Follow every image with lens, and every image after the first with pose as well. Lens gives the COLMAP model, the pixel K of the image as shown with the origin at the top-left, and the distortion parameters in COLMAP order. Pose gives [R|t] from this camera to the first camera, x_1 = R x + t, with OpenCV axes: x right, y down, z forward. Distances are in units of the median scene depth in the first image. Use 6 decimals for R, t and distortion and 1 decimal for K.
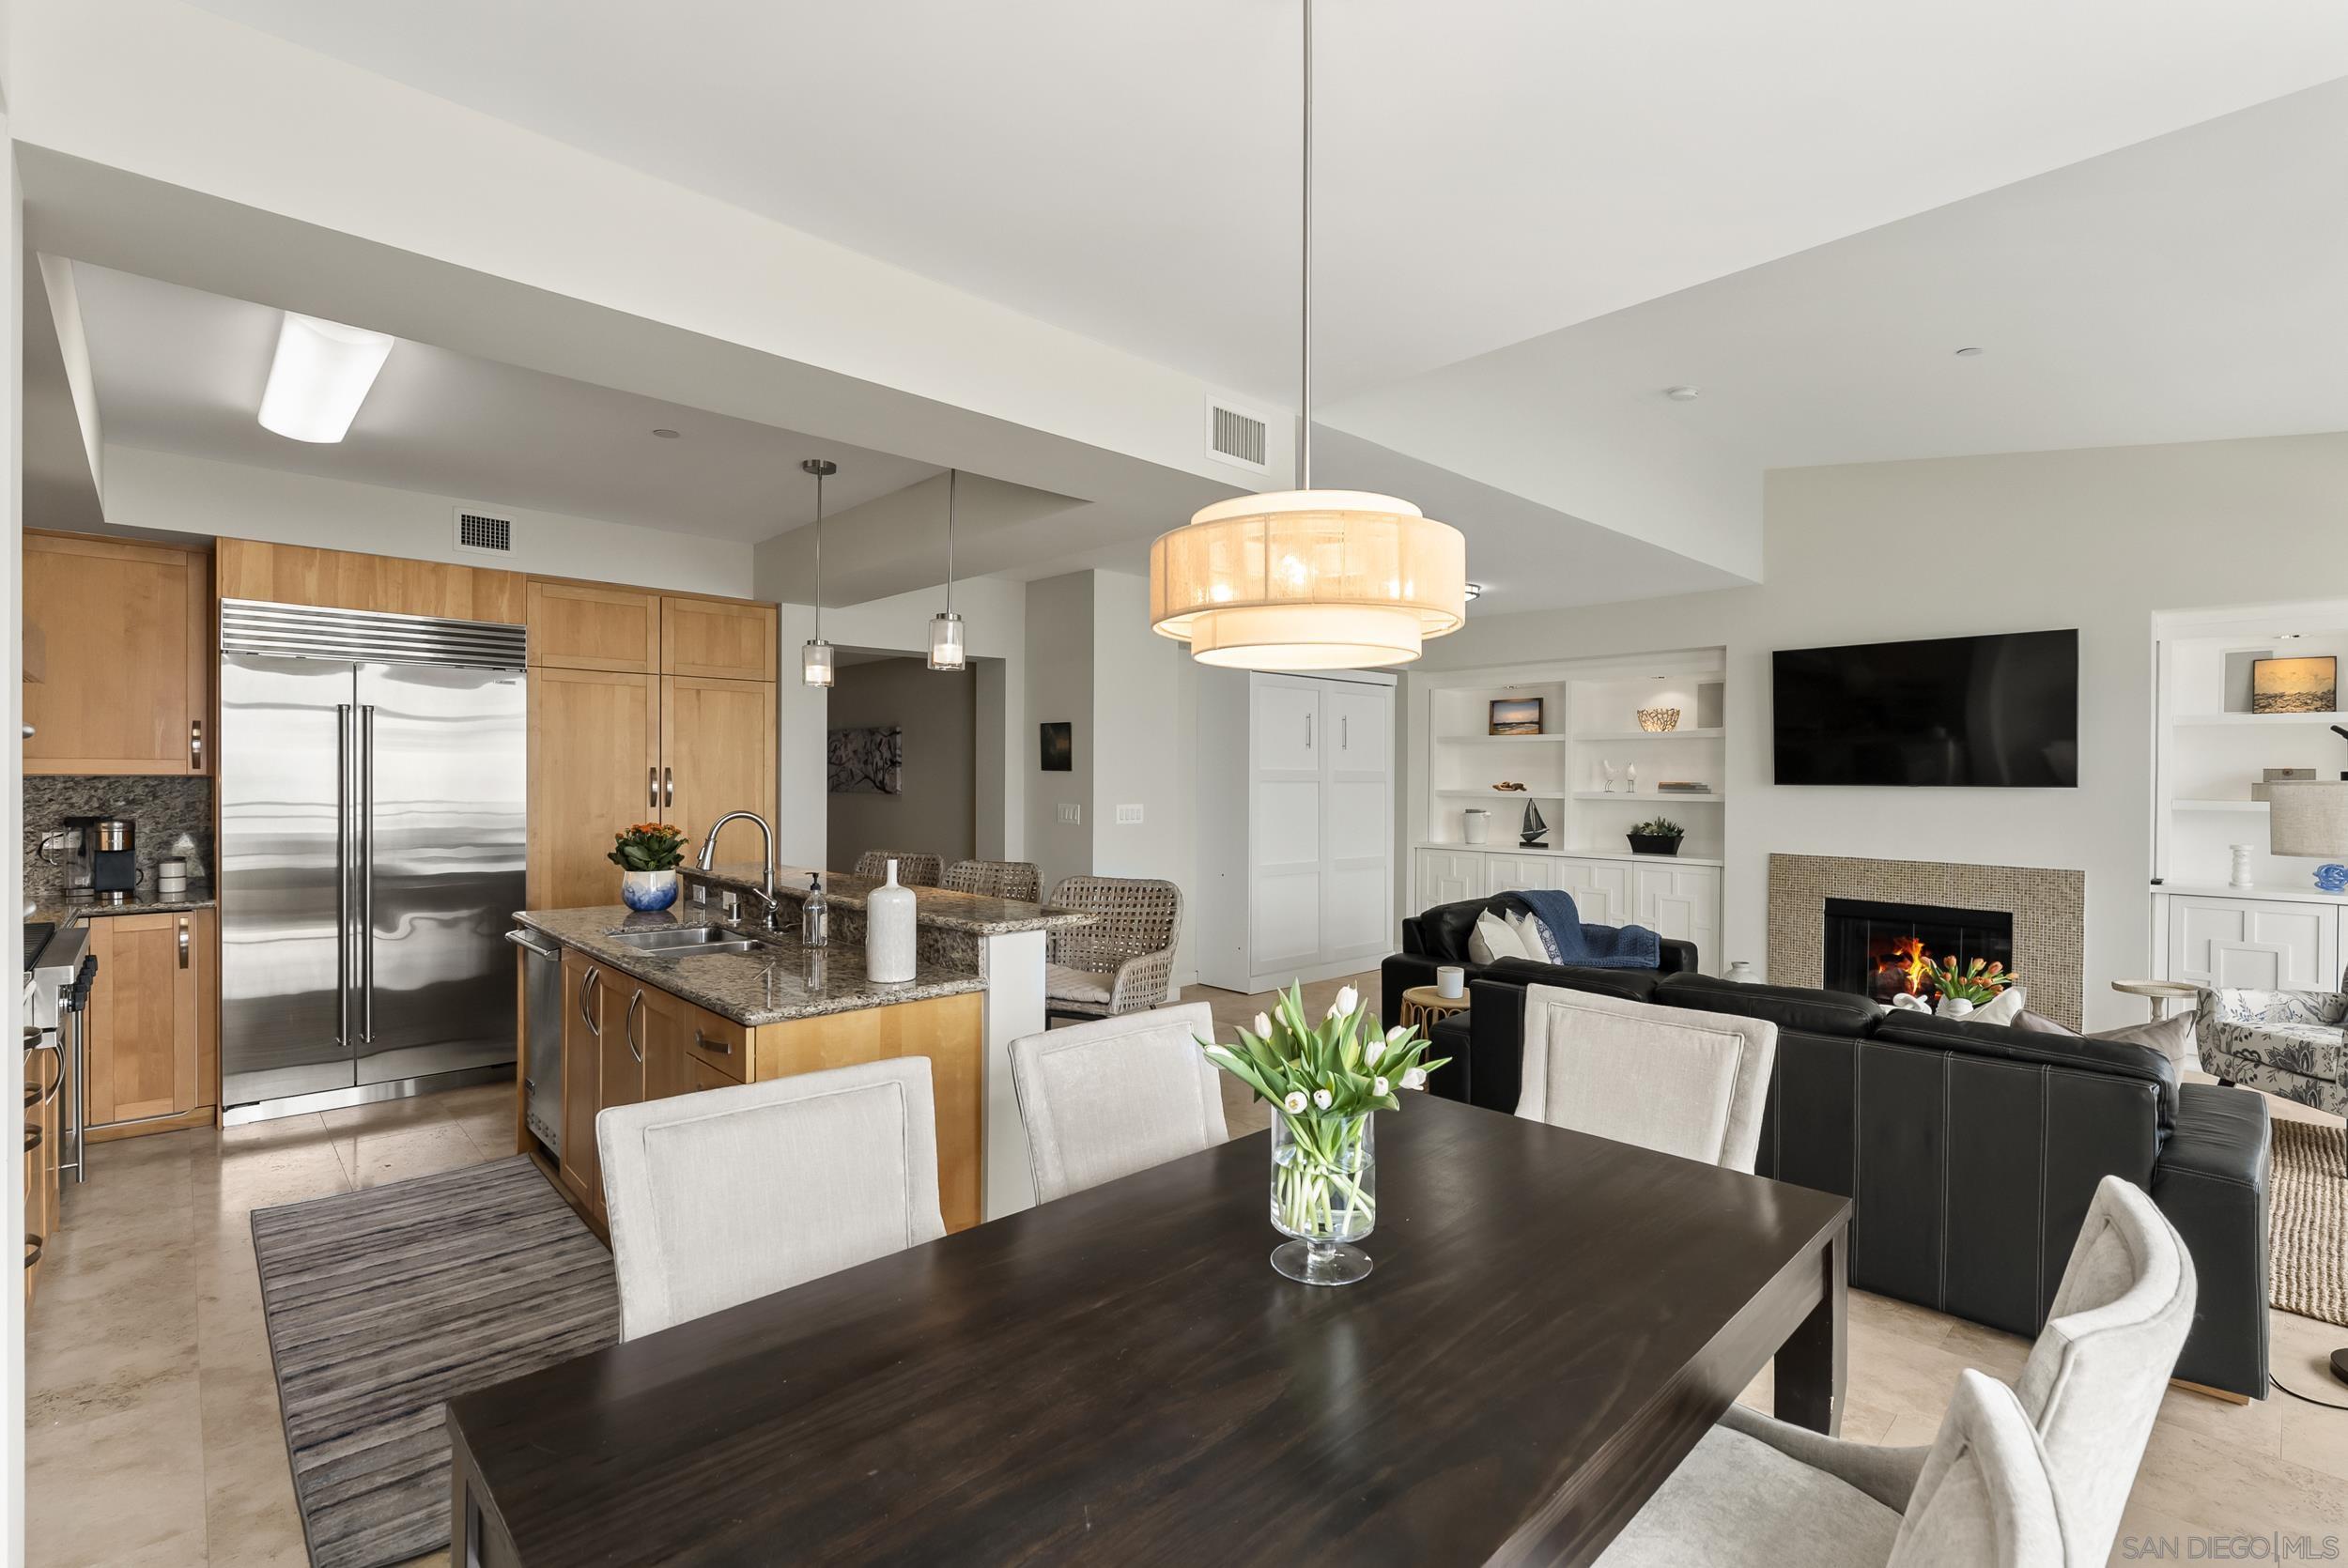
lens RADIAL K [[1061.4, 0, 1170.4], [0, 1061.4, 789.2], [0, 0, 1]] dist [-0.011583, 0.004748]
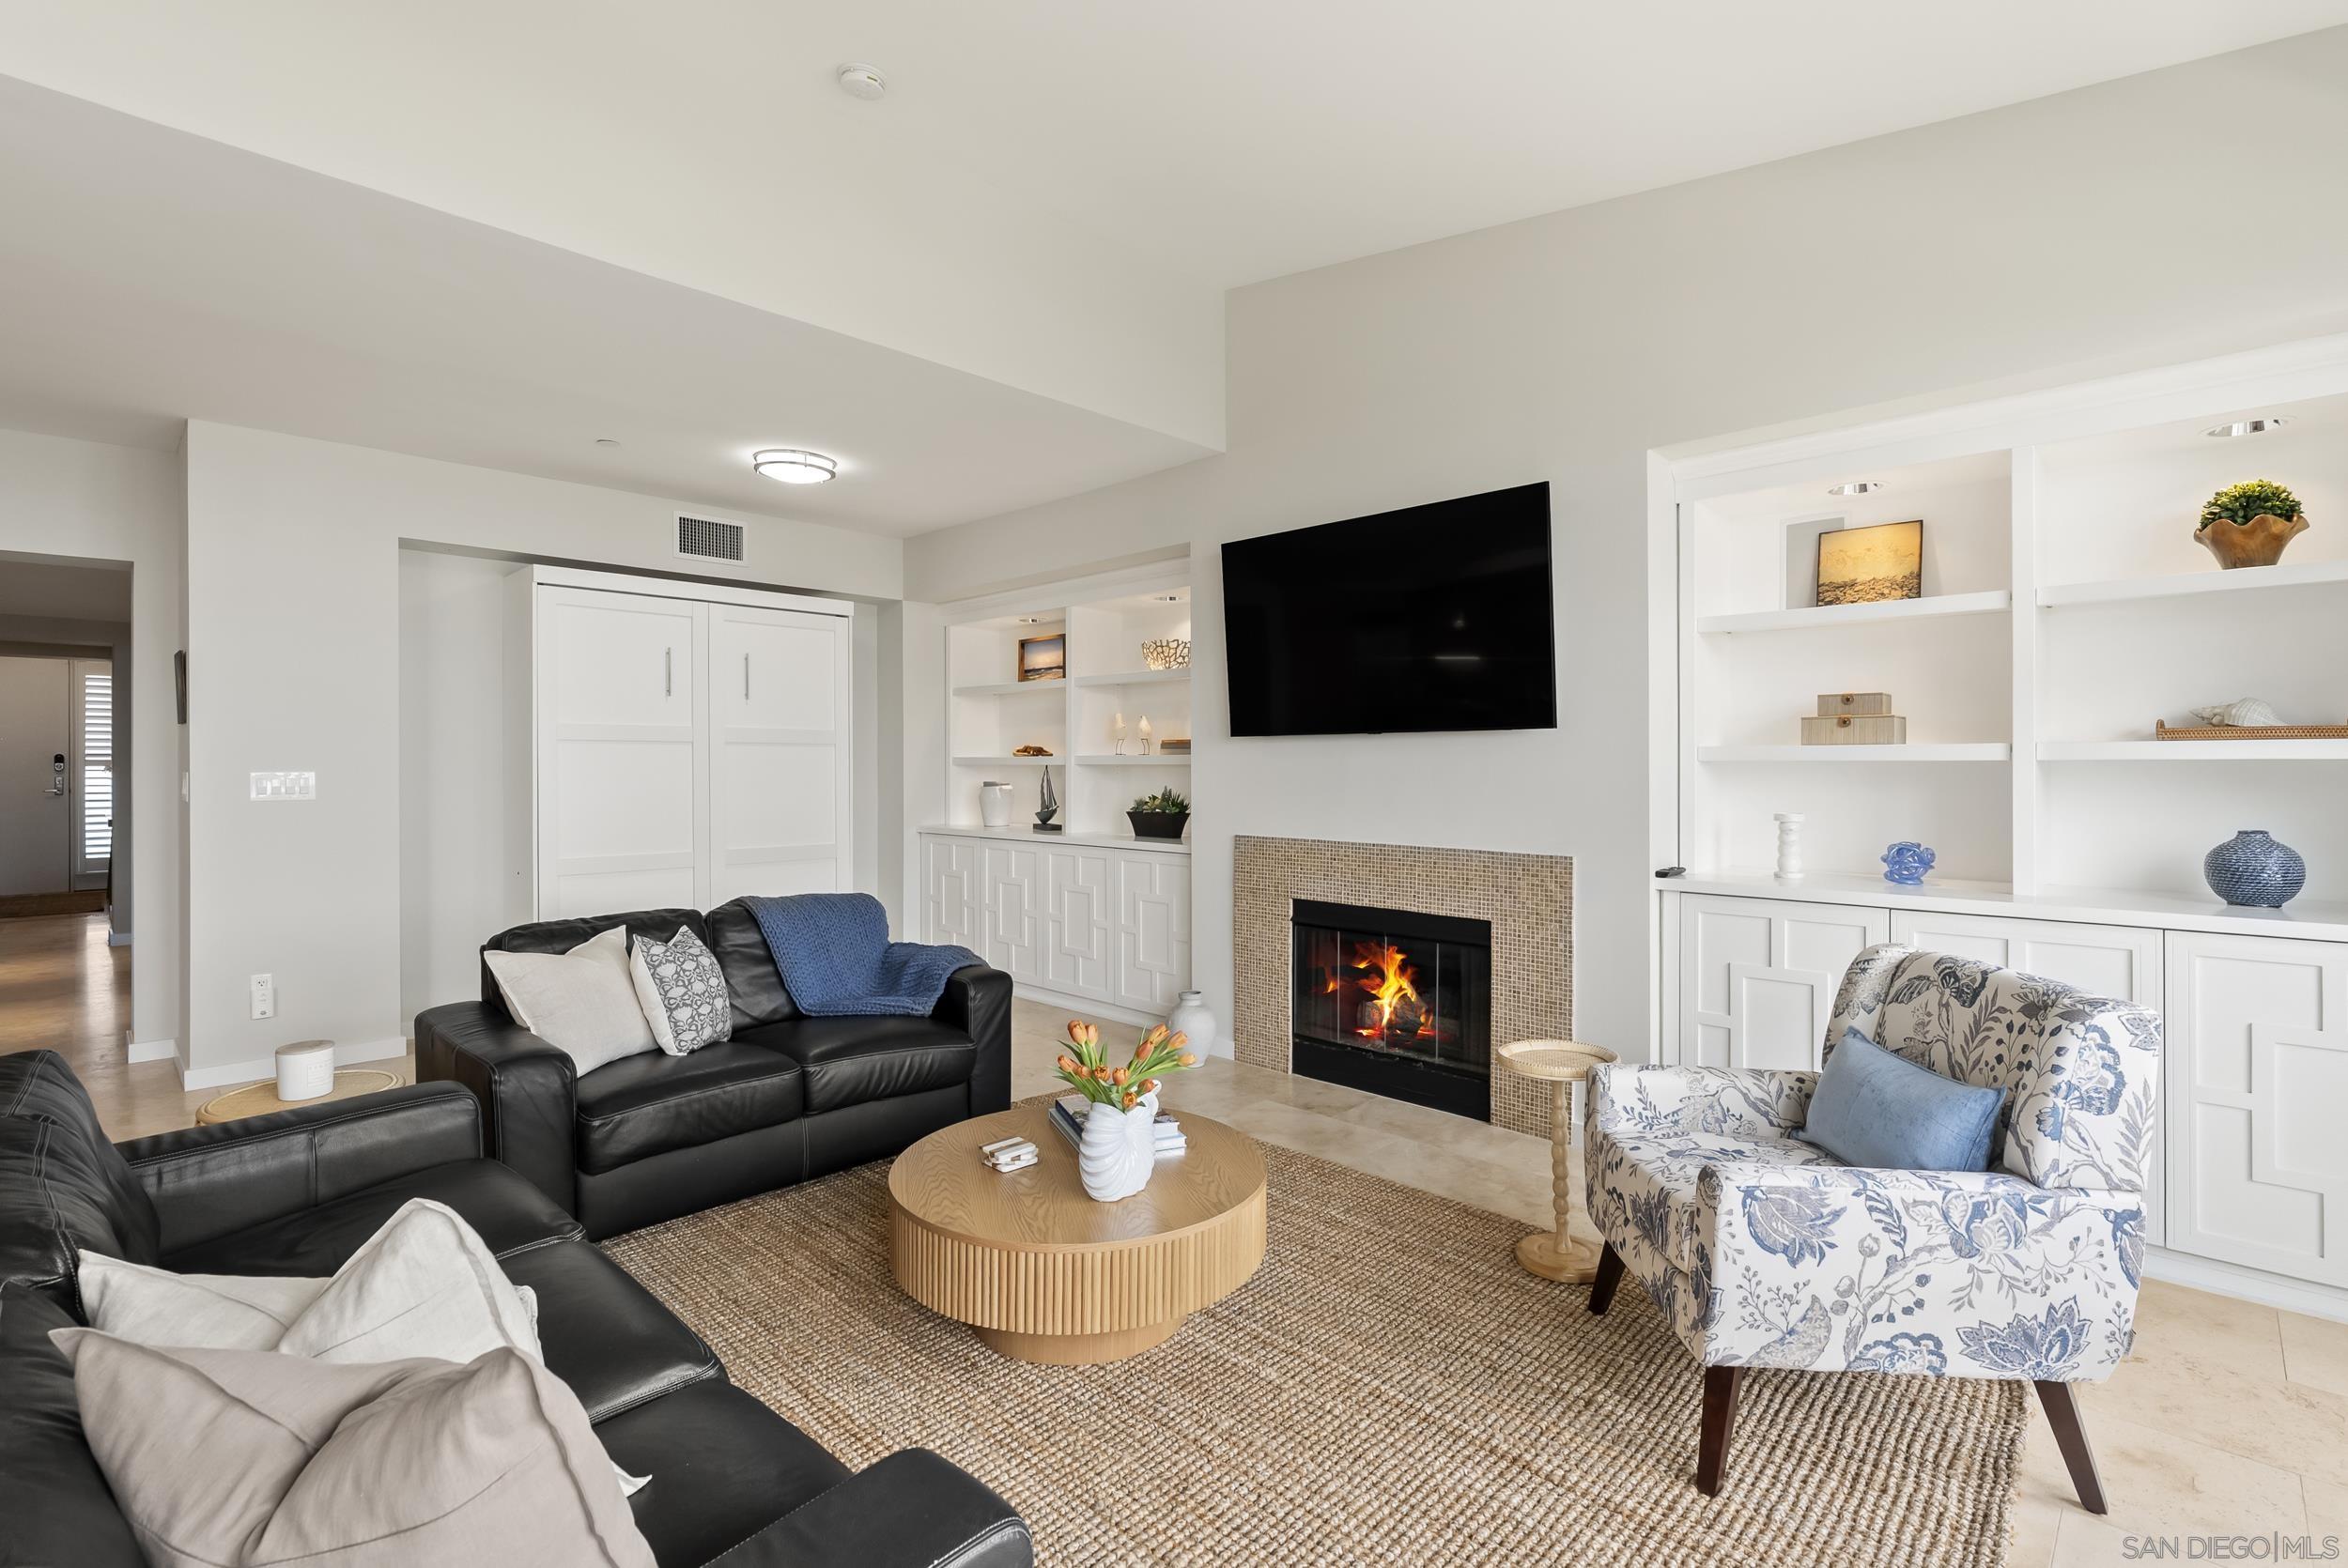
lens RADIAL K [[1061.4, 0, 1164.4], [0, 1061.4, 776.3], [0, 0, 1]] dist [-0.011583, 0.004748]
pose [[0.999096, -0.008766, 0.041587, 0.605671], [0.008799, 0.999961, -0.000590, 0.026705], [-0.041581, 0.000955, 0.999135, 0.368436]]
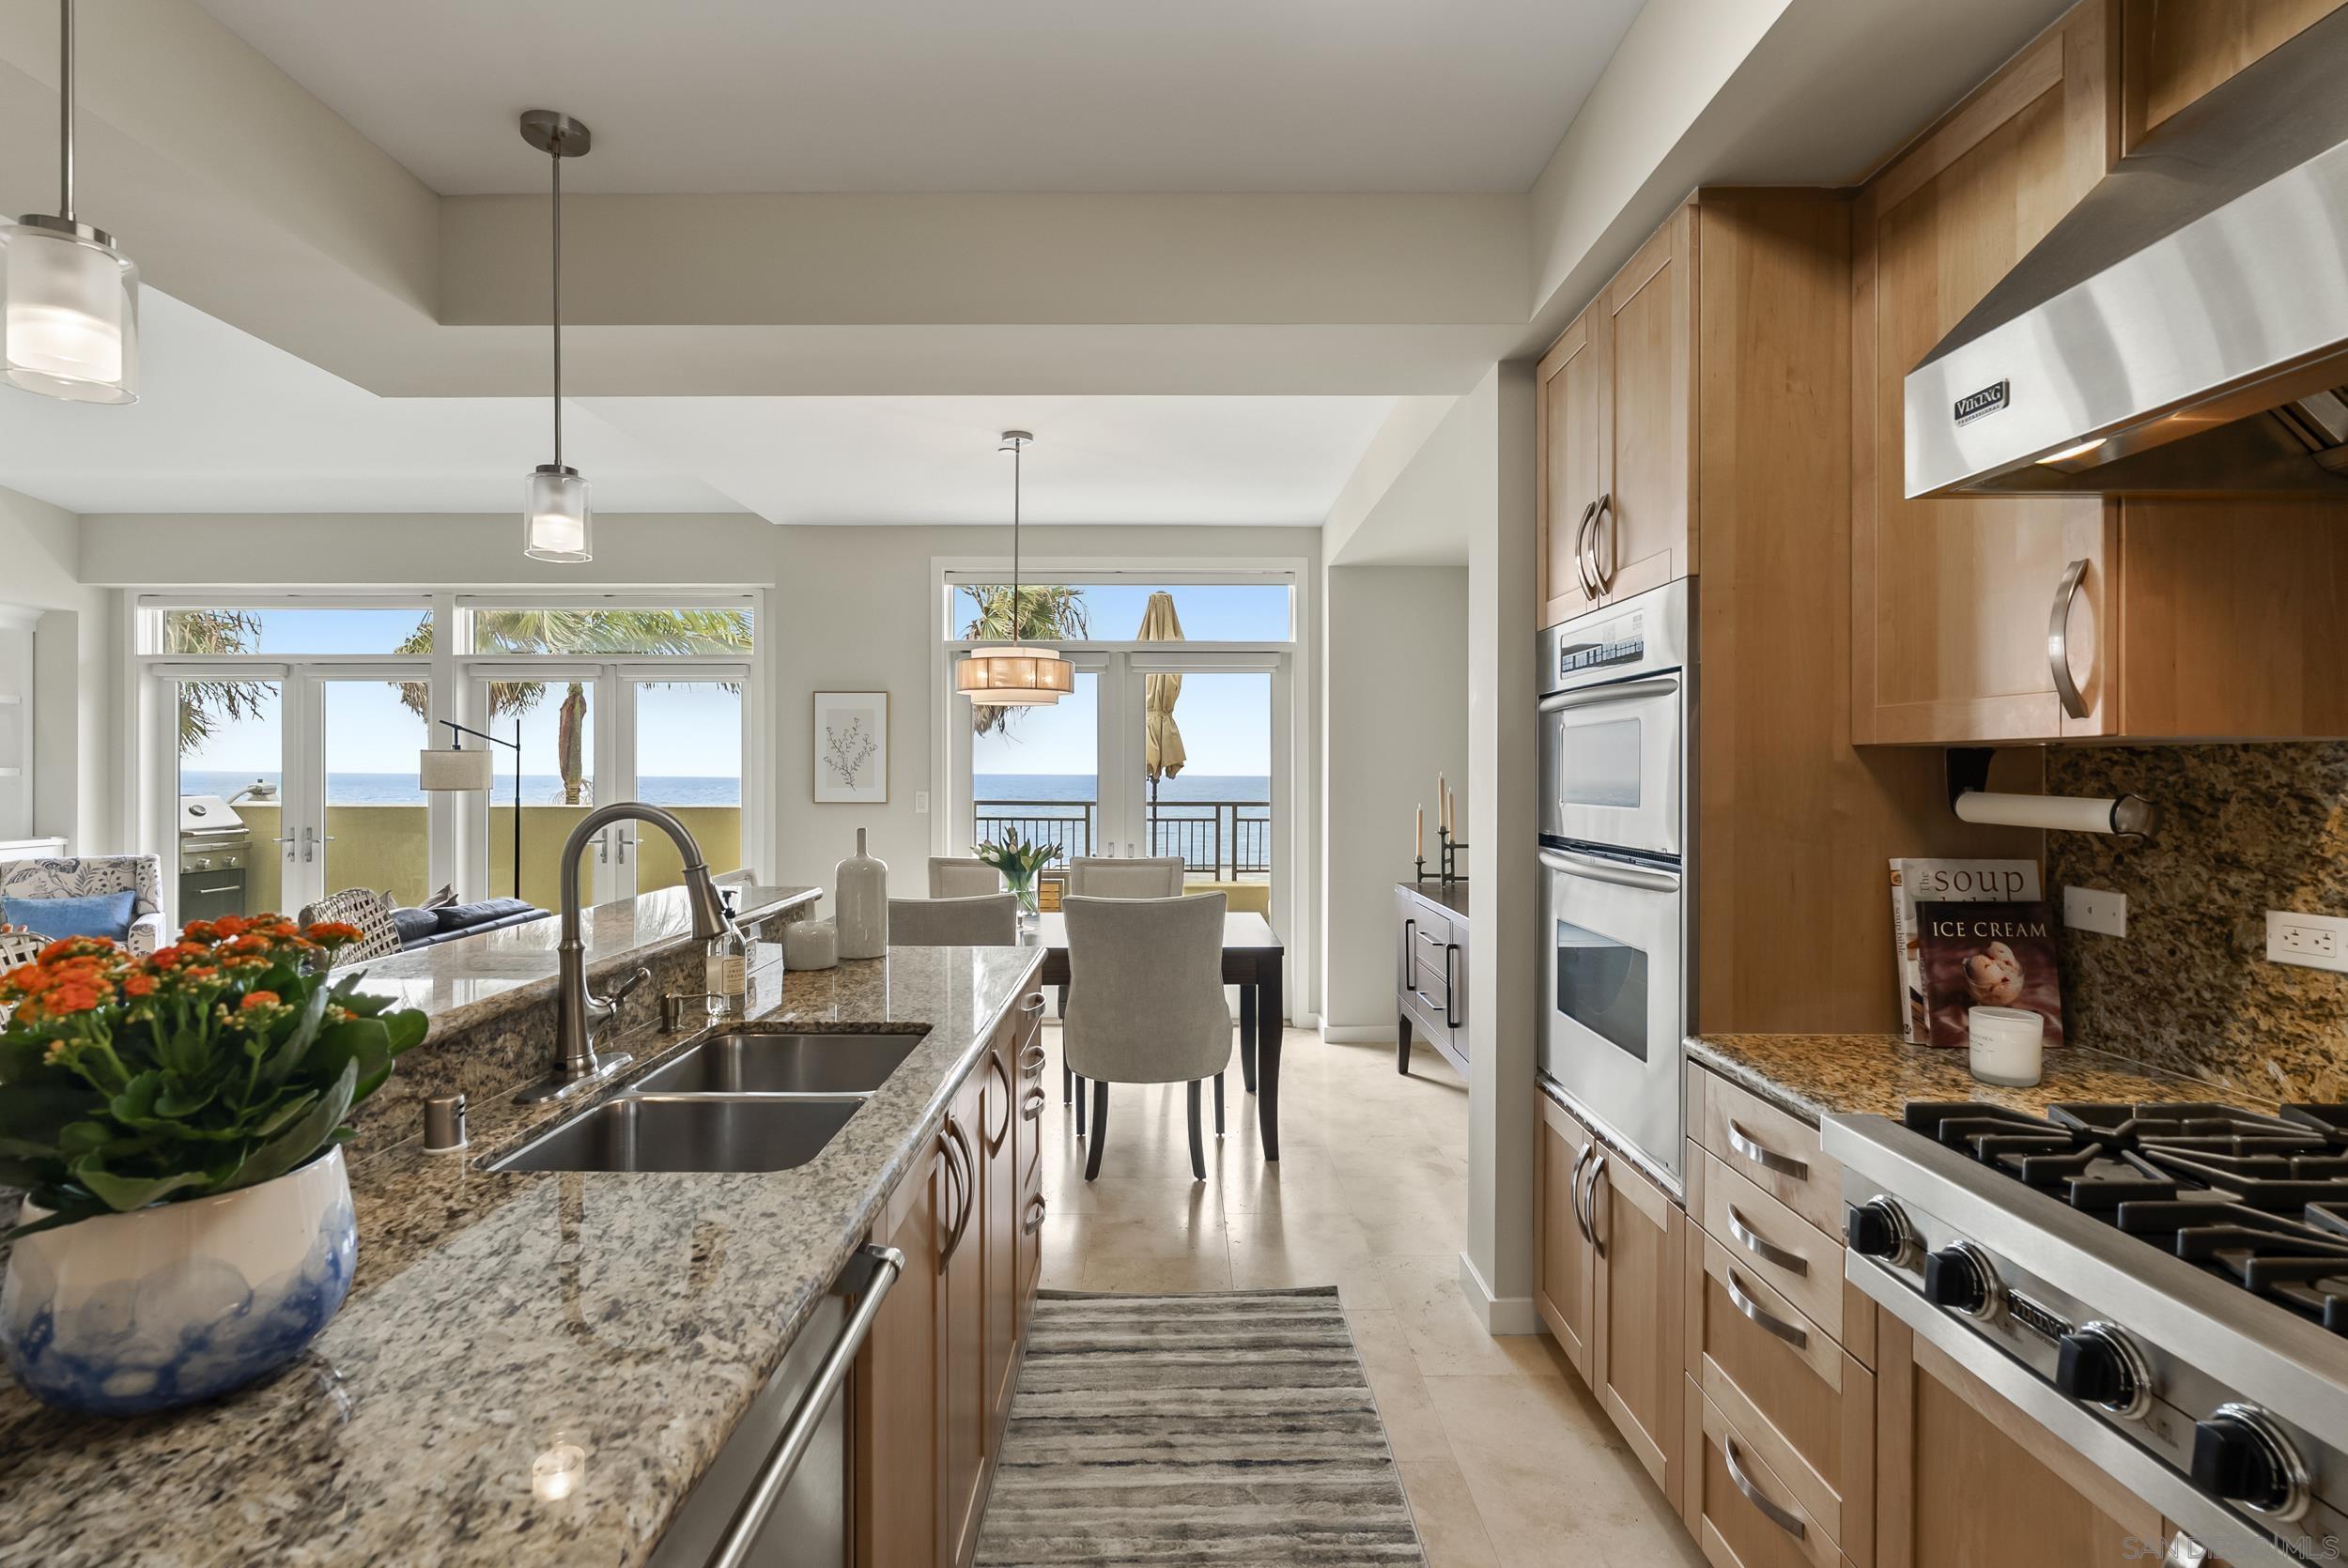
lens RADIAL K [[1061.4, 0, 1170.7], [0, 1061.4, 784.5], [0, 0, 1]] dist [-0.011583, 0.004748]
pose [[-0.727134, -0.020873, 0.686178, -0.577327], [-0.002585, 0.999614, 0.027668, -0.003255], [-0.686490, 0.018345, -0.726908, 0.762763]]
